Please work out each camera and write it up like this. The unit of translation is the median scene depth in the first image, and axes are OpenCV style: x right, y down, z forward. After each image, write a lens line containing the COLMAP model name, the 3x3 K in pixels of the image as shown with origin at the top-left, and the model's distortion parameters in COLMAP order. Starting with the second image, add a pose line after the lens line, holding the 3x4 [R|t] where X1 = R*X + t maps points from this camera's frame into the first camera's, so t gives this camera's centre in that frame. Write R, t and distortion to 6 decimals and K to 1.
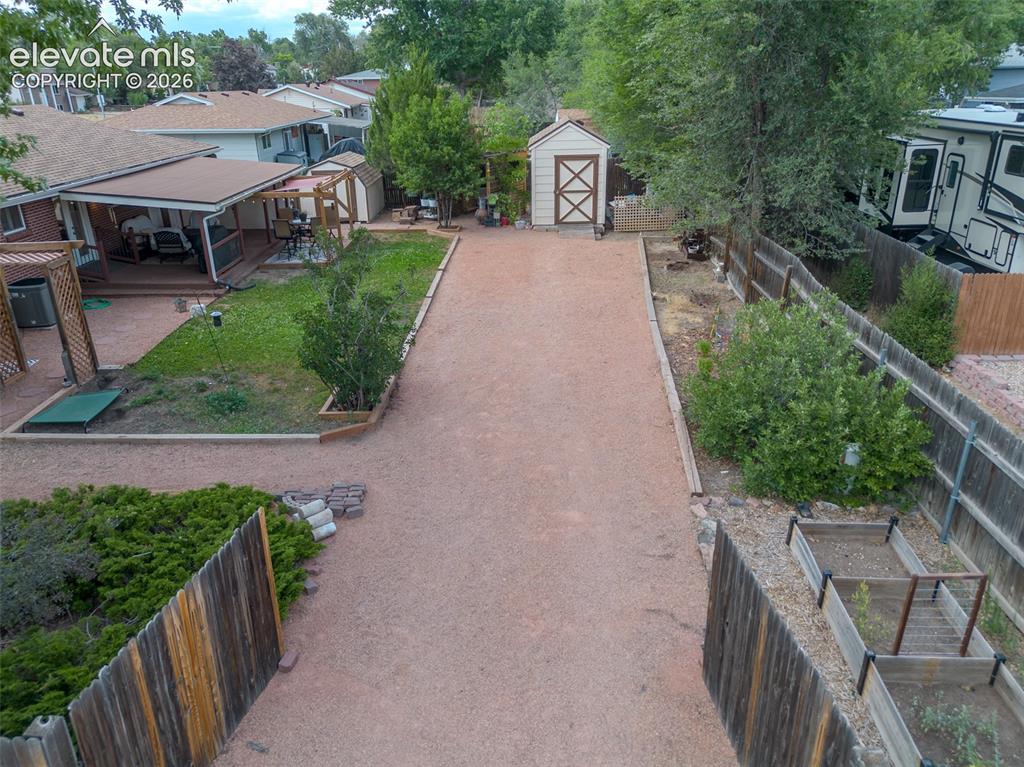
lens RADIAL K [[728.9, 0, 511.8], [0, 728.9, 381.1], [0, 0, 1]] dist [0.006999, -0.000982]
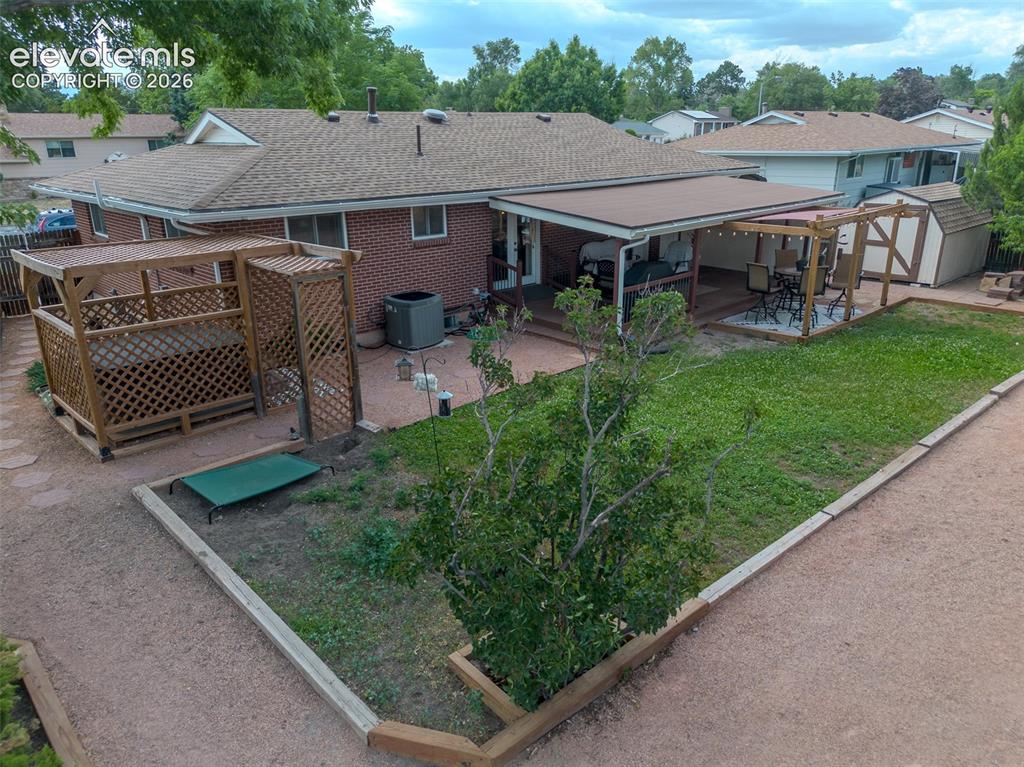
lens RADIAL K [[728.9, 0, 510.6], [0, 728.9, 385.0], [0, 0, 1]] dist [0.006999, -0.000982]
pose [[0.675823, 0.239960, -0.696909, 0.034774], [-0.272556, 0.959861, 0.066189, -0.107501], [0.684818, 0.145214, 0.714098, 0.420118]]
